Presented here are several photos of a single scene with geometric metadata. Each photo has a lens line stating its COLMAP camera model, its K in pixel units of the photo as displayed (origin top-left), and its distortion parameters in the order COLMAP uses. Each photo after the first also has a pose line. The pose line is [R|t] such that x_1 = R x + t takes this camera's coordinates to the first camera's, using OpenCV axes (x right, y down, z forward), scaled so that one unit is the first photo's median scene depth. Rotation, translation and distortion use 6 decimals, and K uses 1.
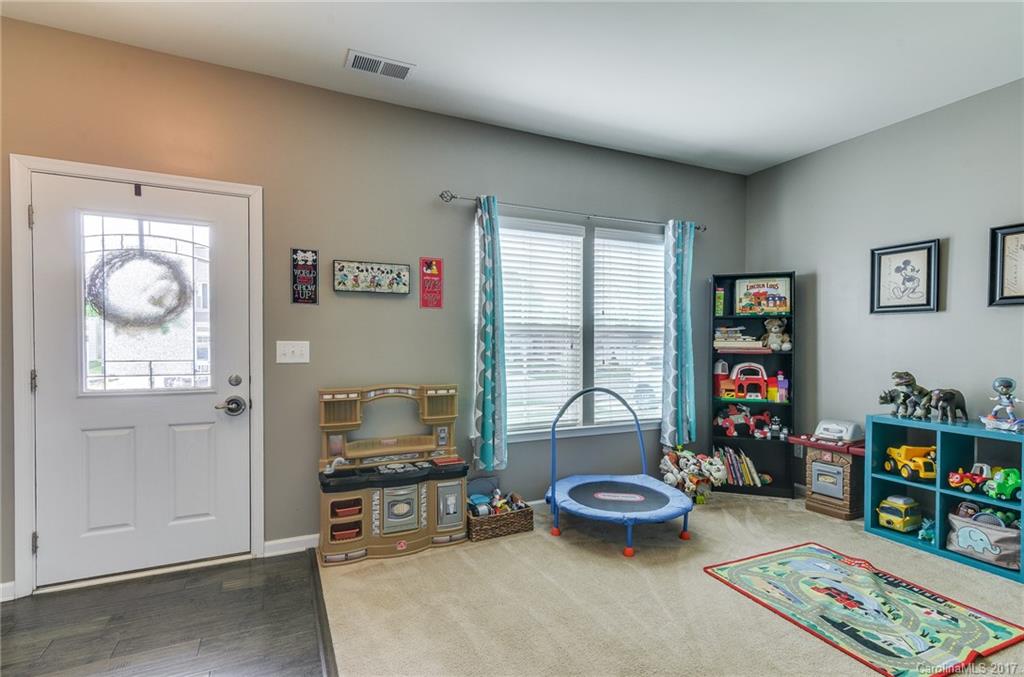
lens RADIAL K [[487.2, 0, 507.5], [0, 487.2, 341.9], [0, 0, 1]] dist [0.019719, 0.000627]
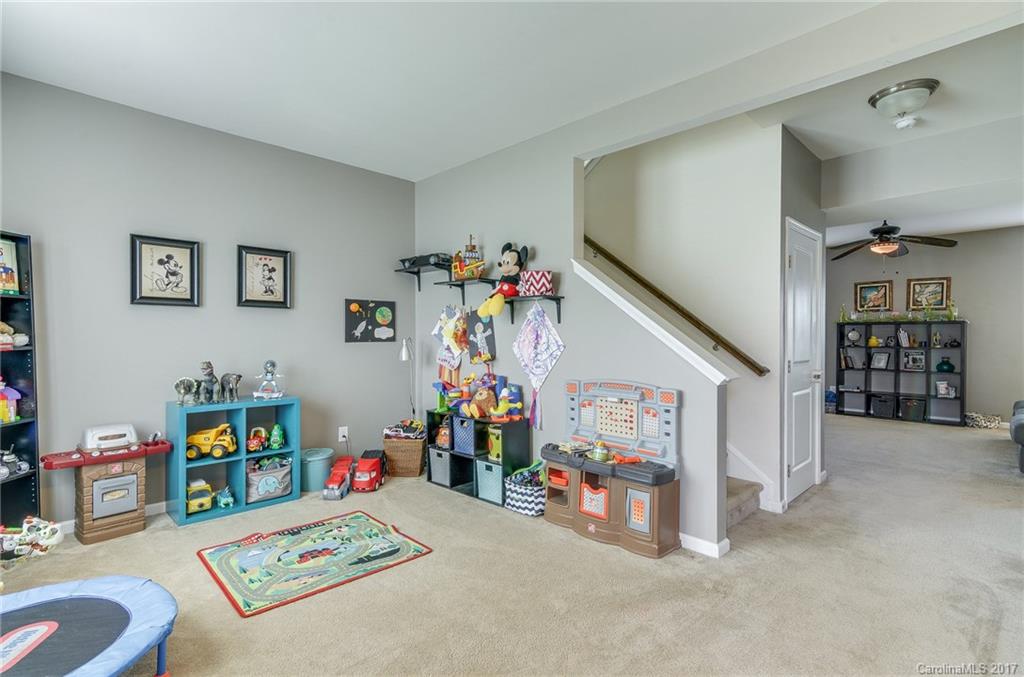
lens RADIAL K [[487.2, 0, 505.4], [0, 487.2, 338.3], [0, 0, 1]] dist [0.019719, 0.000627]
pose [[-0.322442, -0.009536, 0.946541, -0.473192], [-0.003878, 0.999954, 0.008753, -0.002862], [-0.946581, -0.000848, -0.322464, 0.808851]]
